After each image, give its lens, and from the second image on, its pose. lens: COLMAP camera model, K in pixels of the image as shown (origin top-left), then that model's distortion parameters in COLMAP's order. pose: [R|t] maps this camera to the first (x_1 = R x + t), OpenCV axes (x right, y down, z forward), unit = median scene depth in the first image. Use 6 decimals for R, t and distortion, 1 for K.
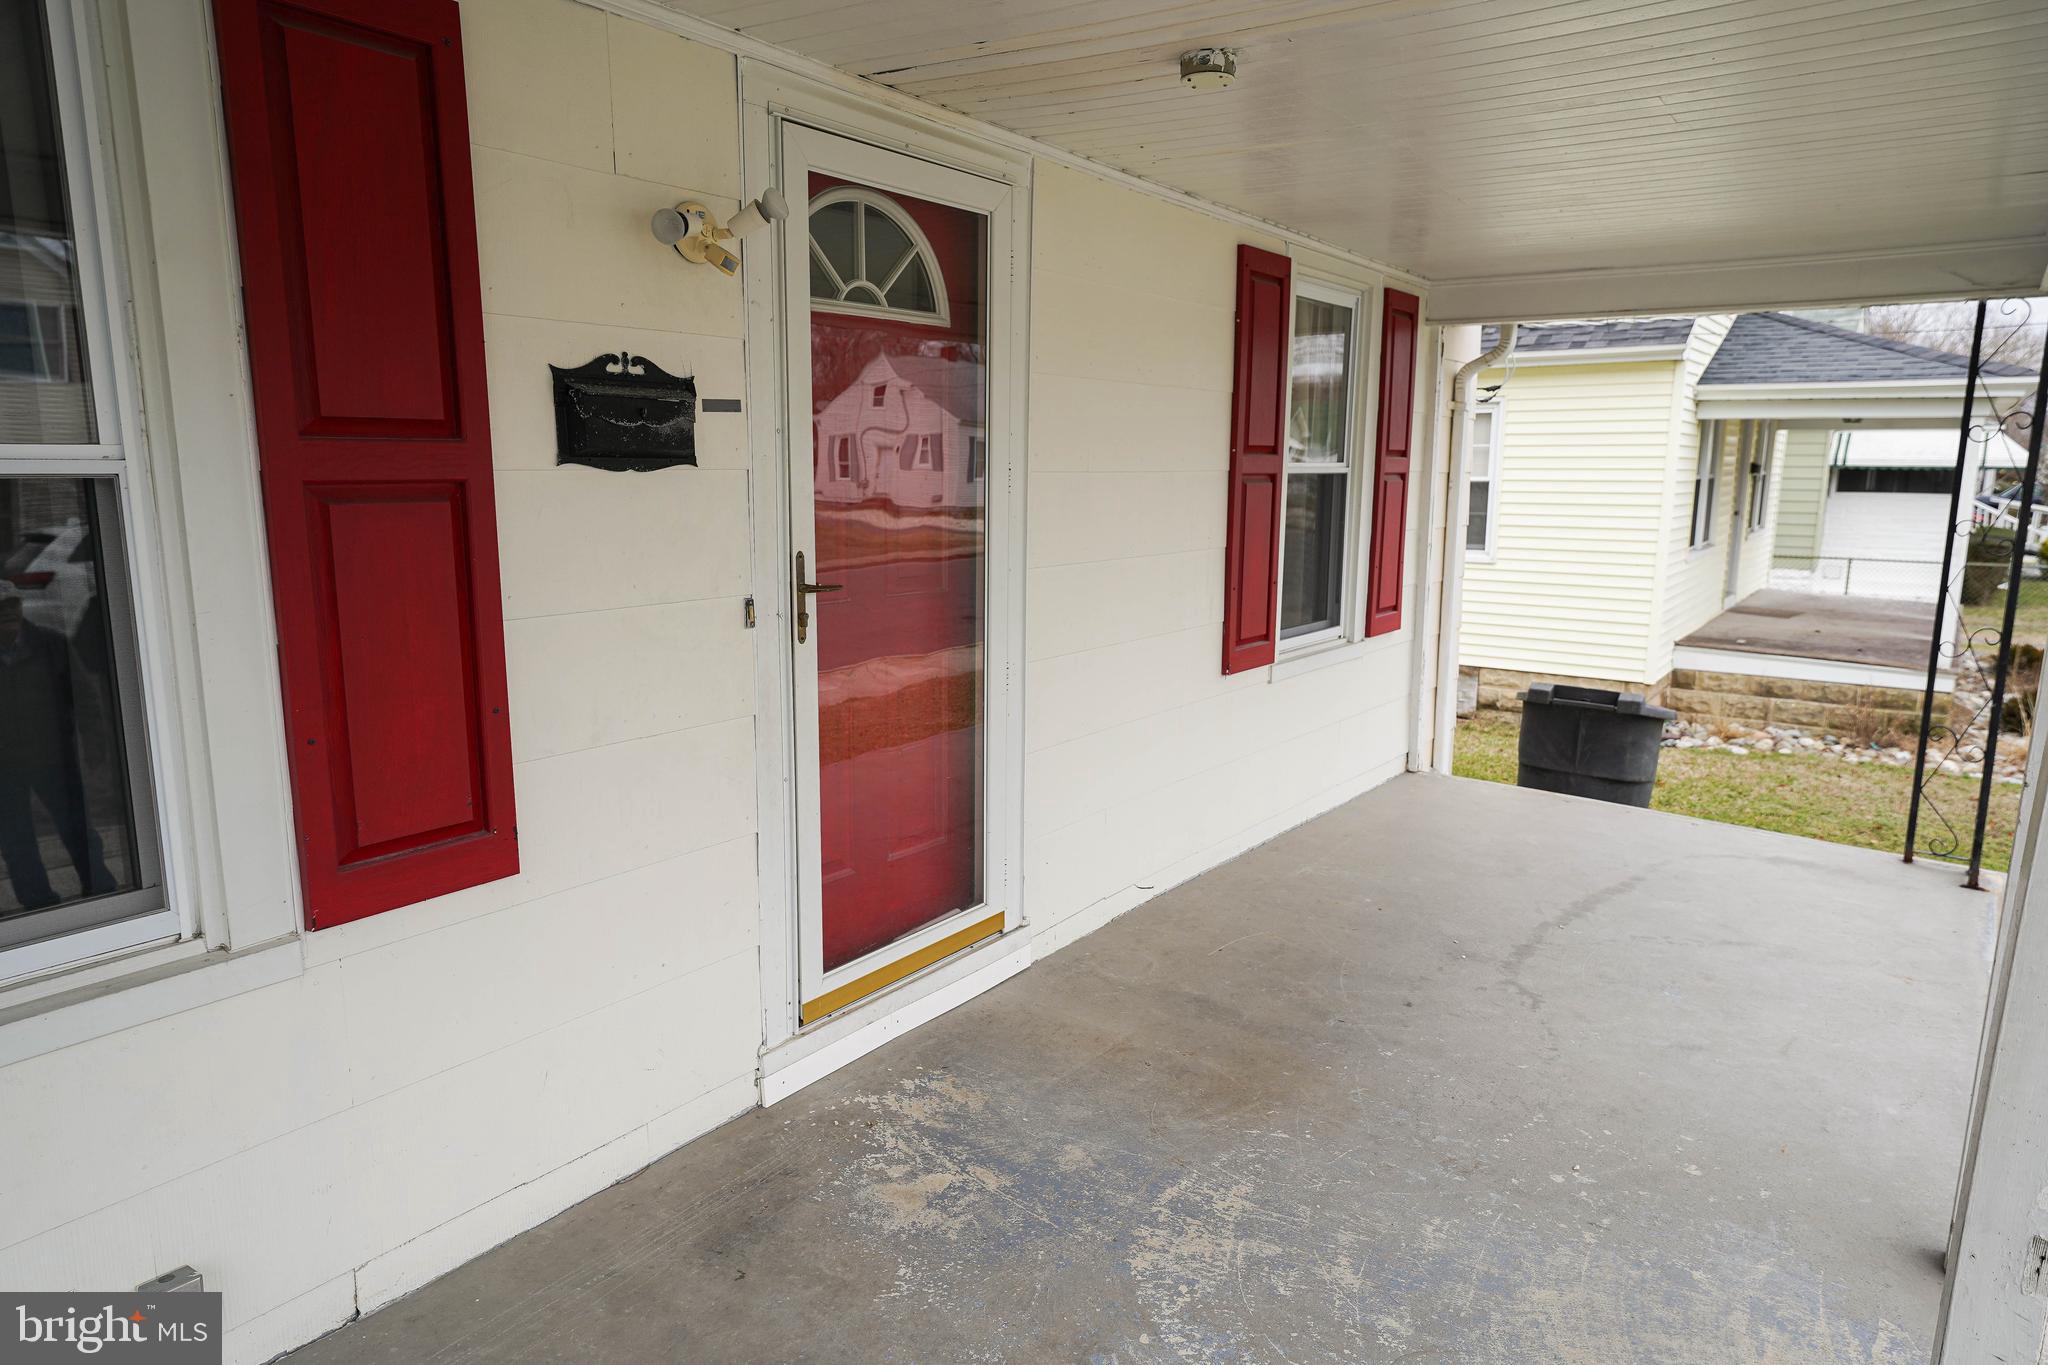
lens RADIAL K [[1247.3, 0, 1022.6], [0, 1247.3, 681.2], [0, 0, 1]] dist [0.021930, 0.000523]
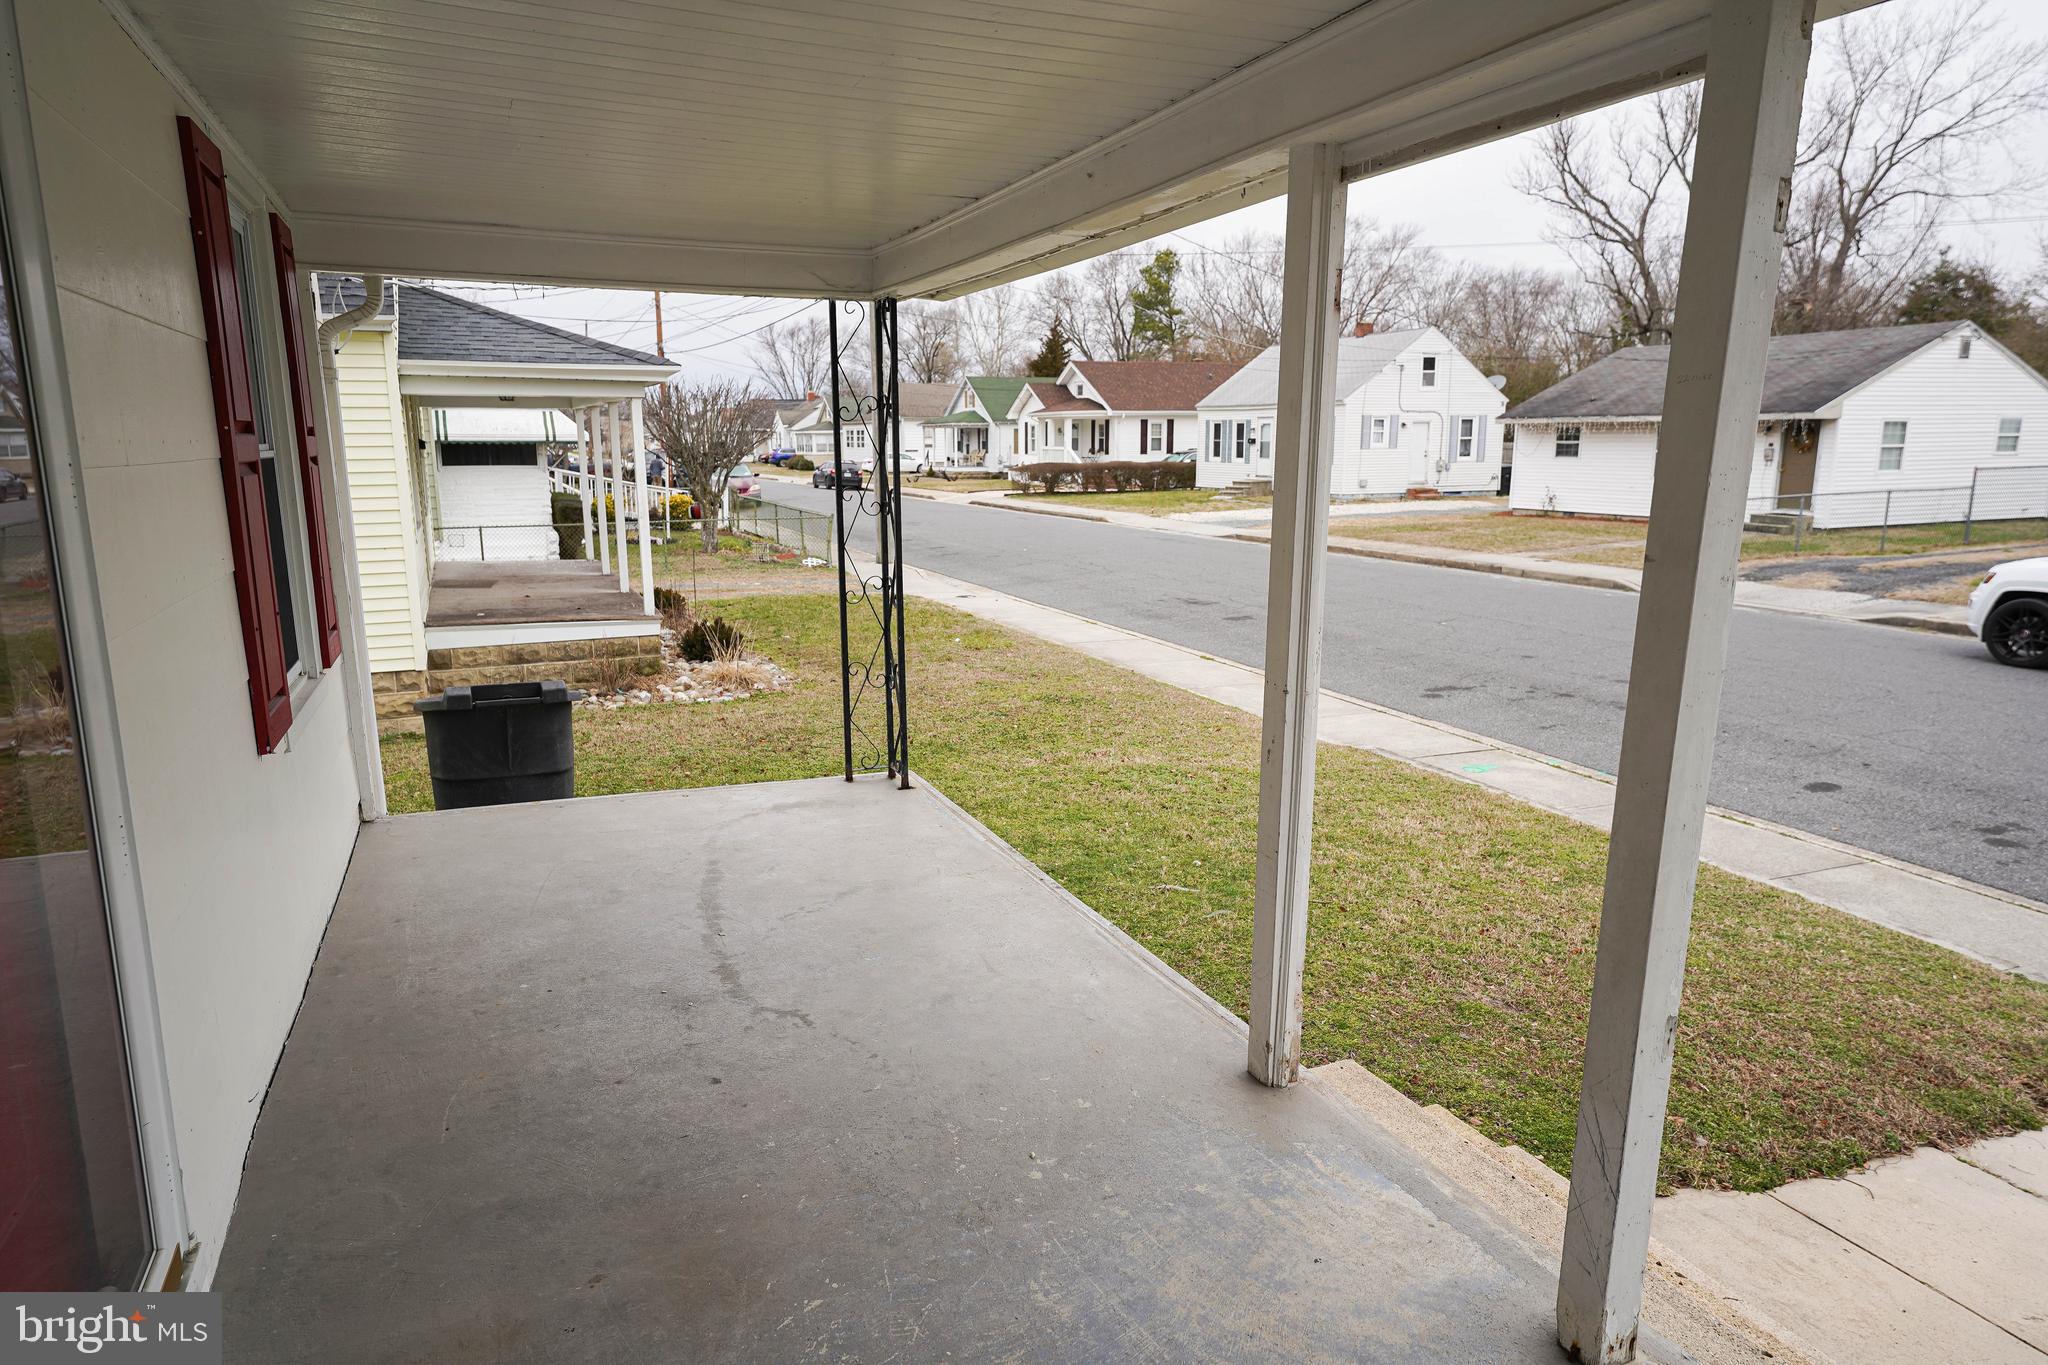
lens RADIAL K [[1247.3, 0, 1020.4], [0, 1247.3, 688.2], [0, 0, 1]] dist [0.021930, 0.000523]
pose [[0.517853, -0.179811, 0.836359, -0.129337], [0.159458, 0.980815, 0.112136, -0.034683], [-0.840477, 0.075294, 0.536590, 0.179239]]
